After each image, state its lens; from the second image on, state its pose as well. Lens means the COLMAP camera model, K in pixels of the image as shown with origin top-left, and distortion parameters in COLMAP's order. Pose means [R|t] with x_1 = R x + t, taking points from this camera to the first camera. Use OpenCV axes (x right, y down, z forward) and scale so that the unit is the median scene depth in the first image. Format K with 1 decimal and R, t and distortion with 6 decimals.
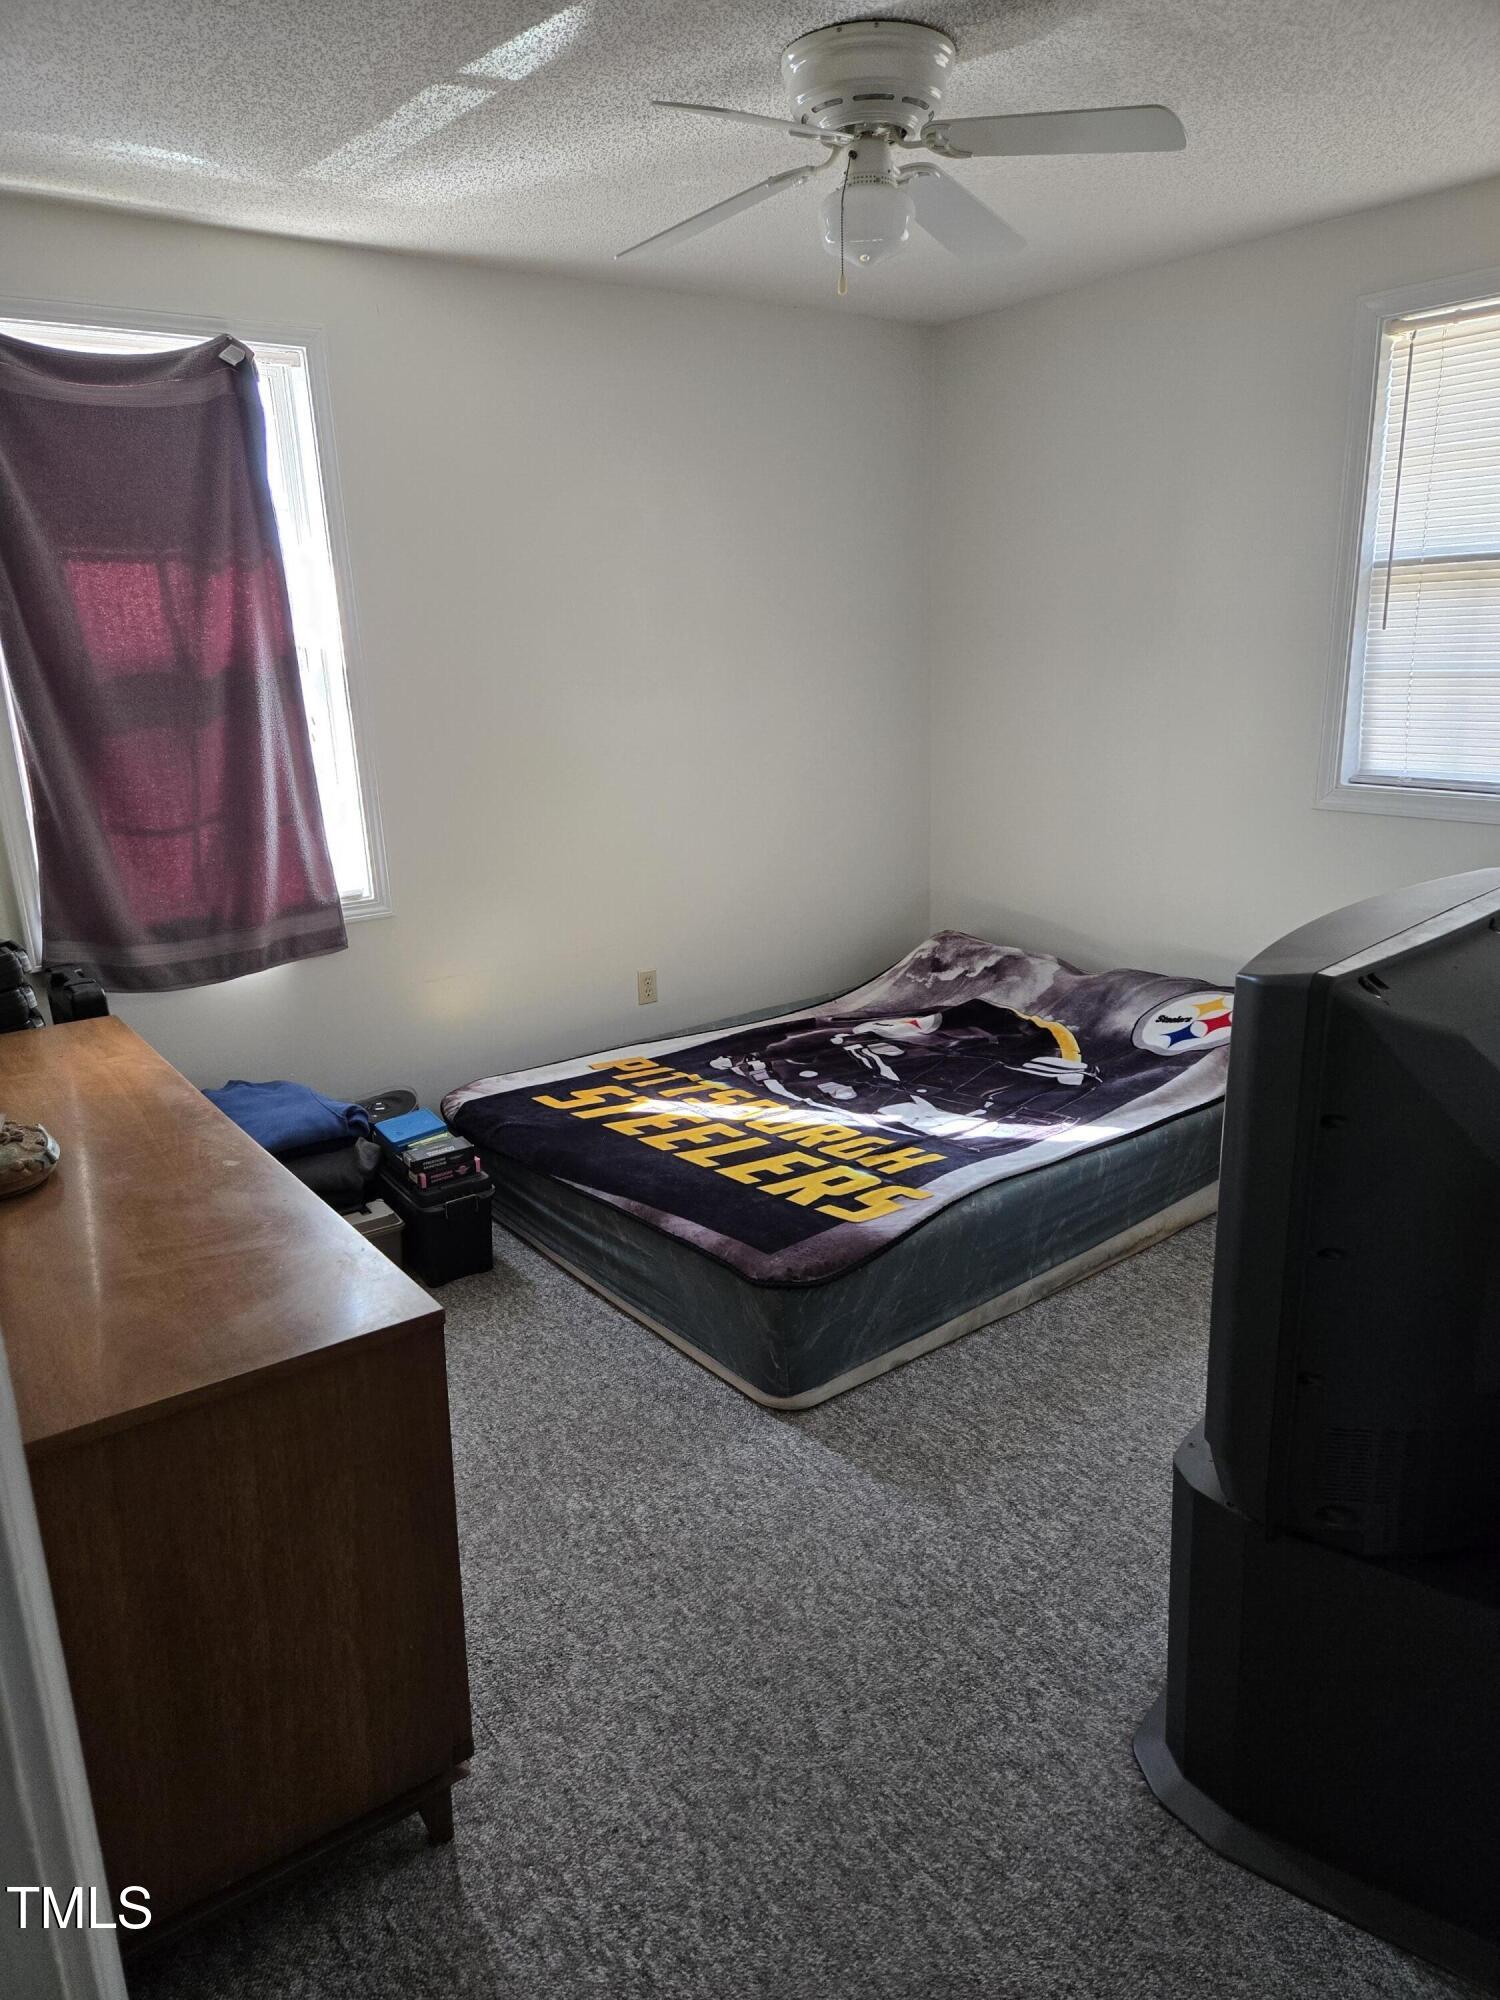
lens RADIAL K [[1339.6, 0, 754.0], [0, 1339.6, 1001.7], [0, 0, 1]] dist [0.048986, -0.037691]
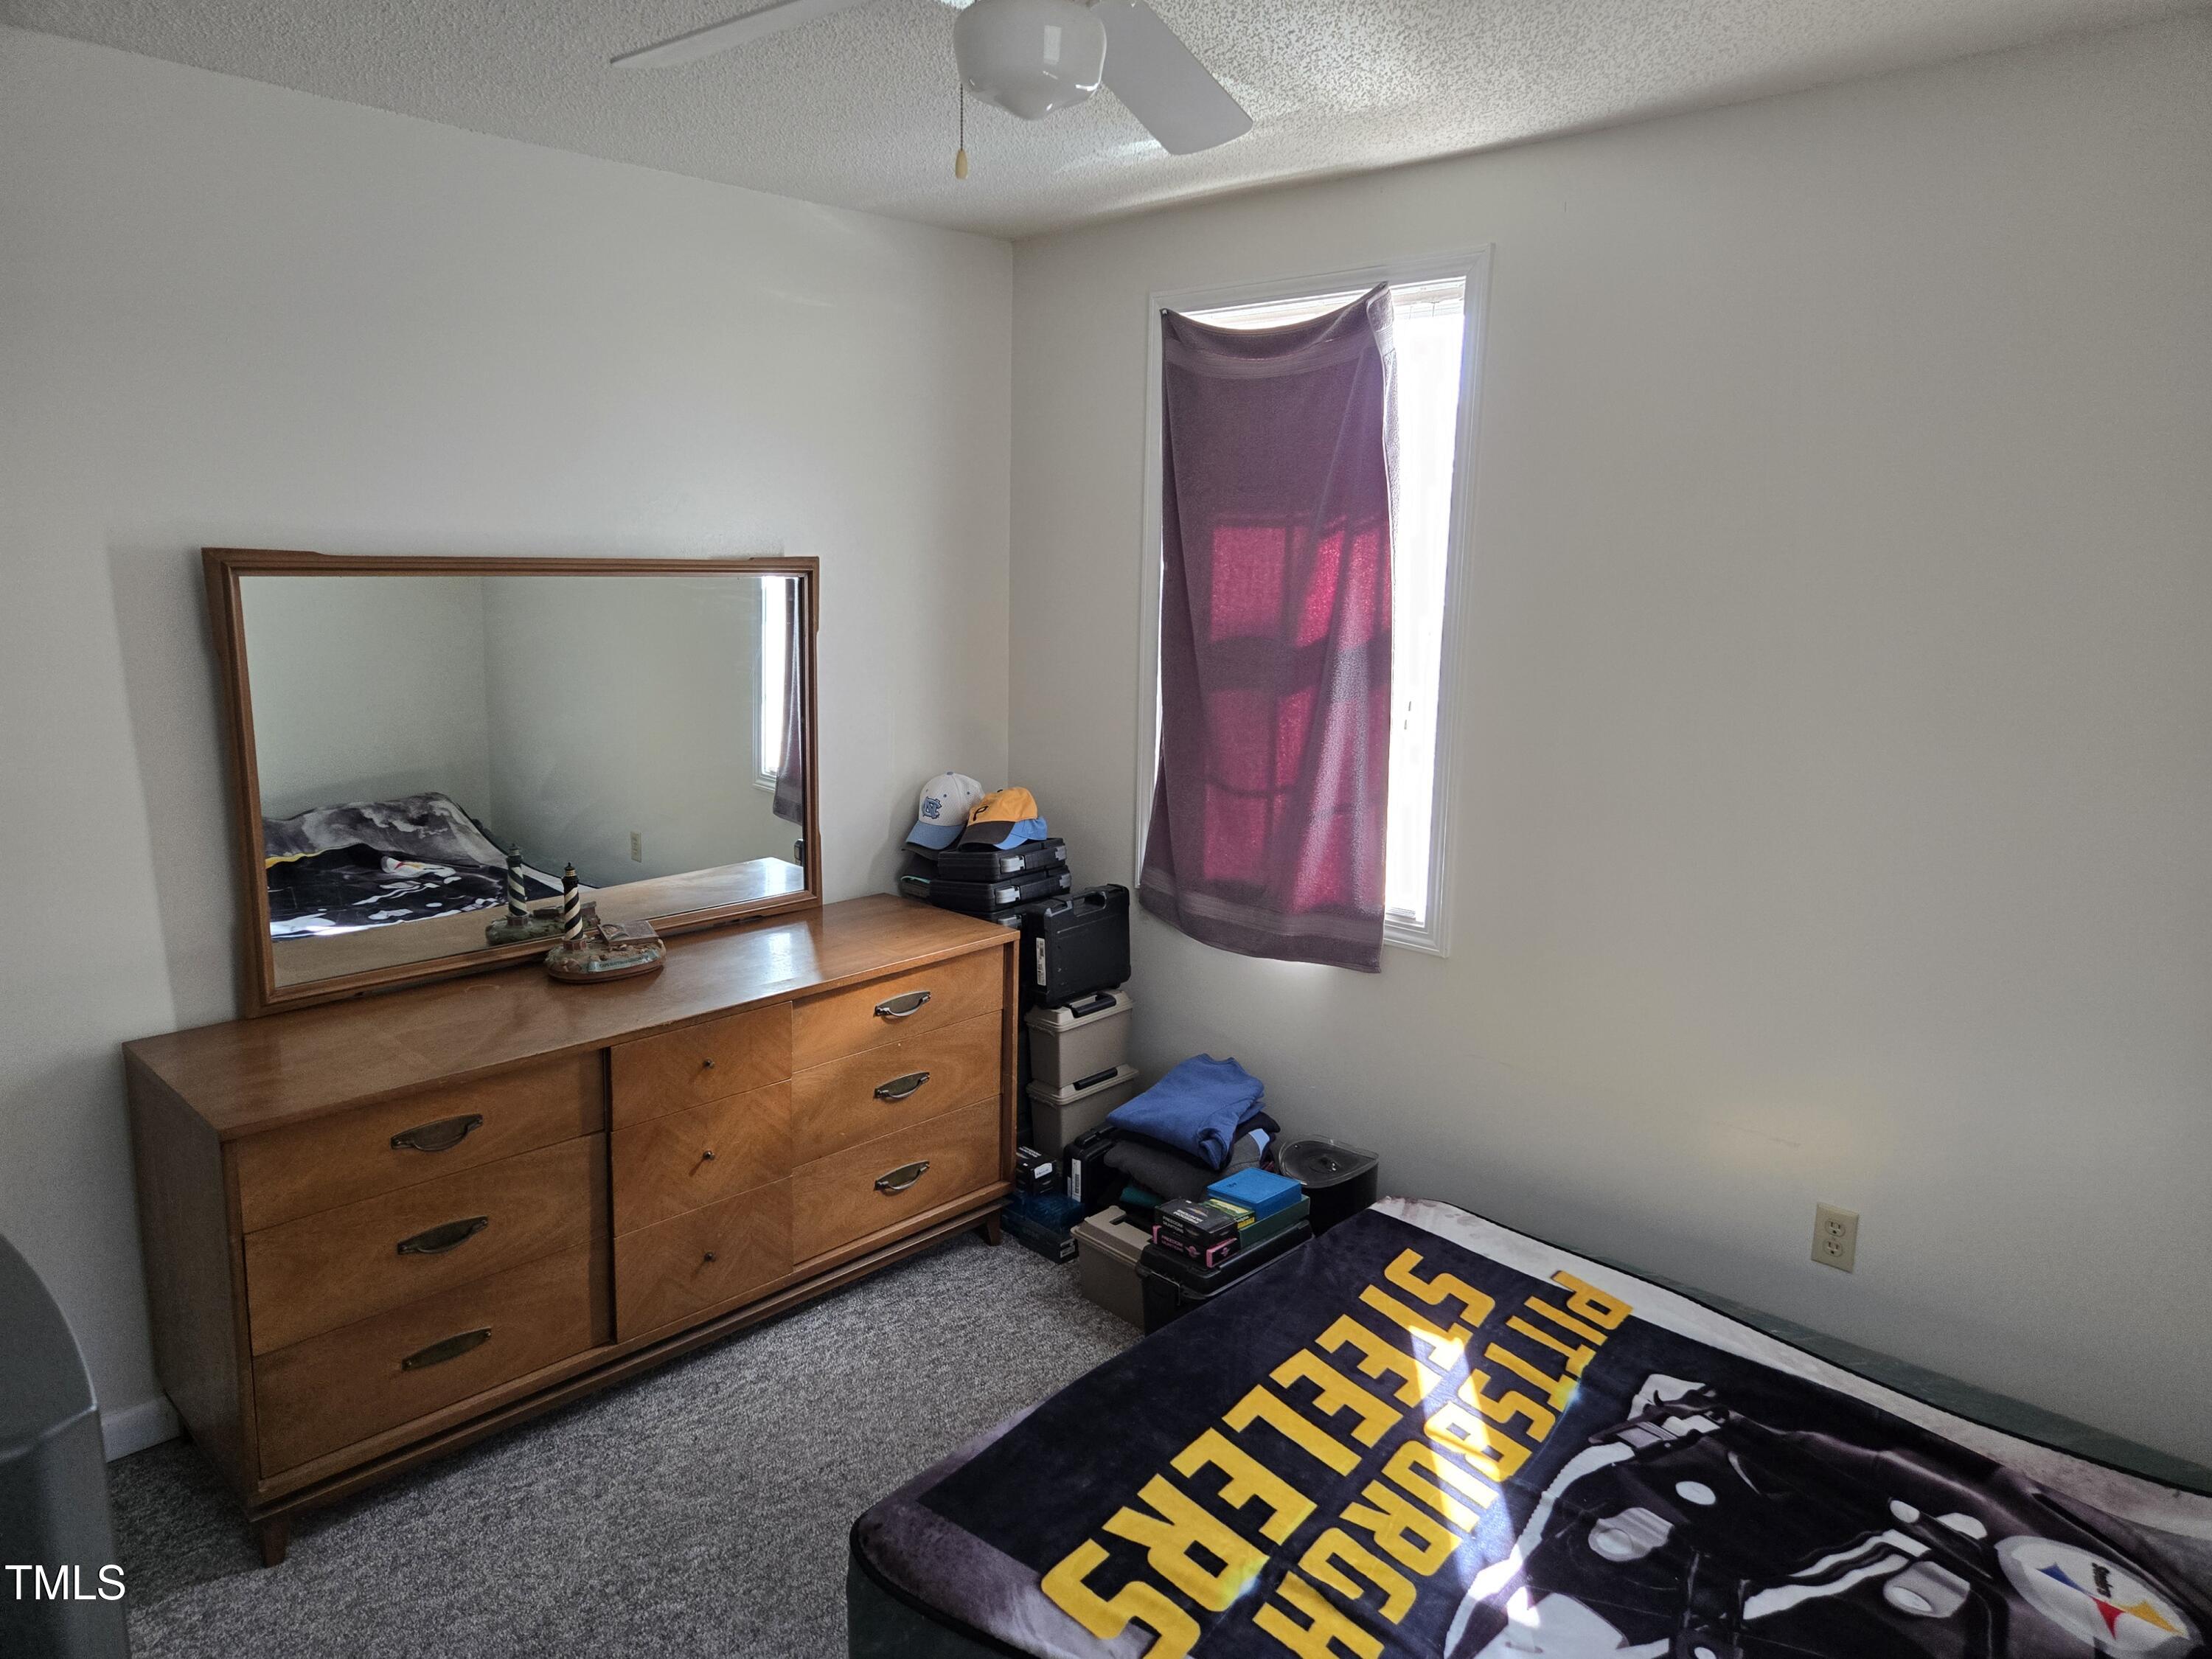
lens RADIAL K [[1481.6, 0, 1112.8], [0, 1481.6, 793.4], [0, 0, 1]] dist [0.048986, -0.037691]
pose [[0.146538, 0.194867, -0.969821, 0.572614], [-0.283032, 0.947677, 0.147652, -0.247364], [0.947850, 0.252854, 0.194025, 0.675129]]
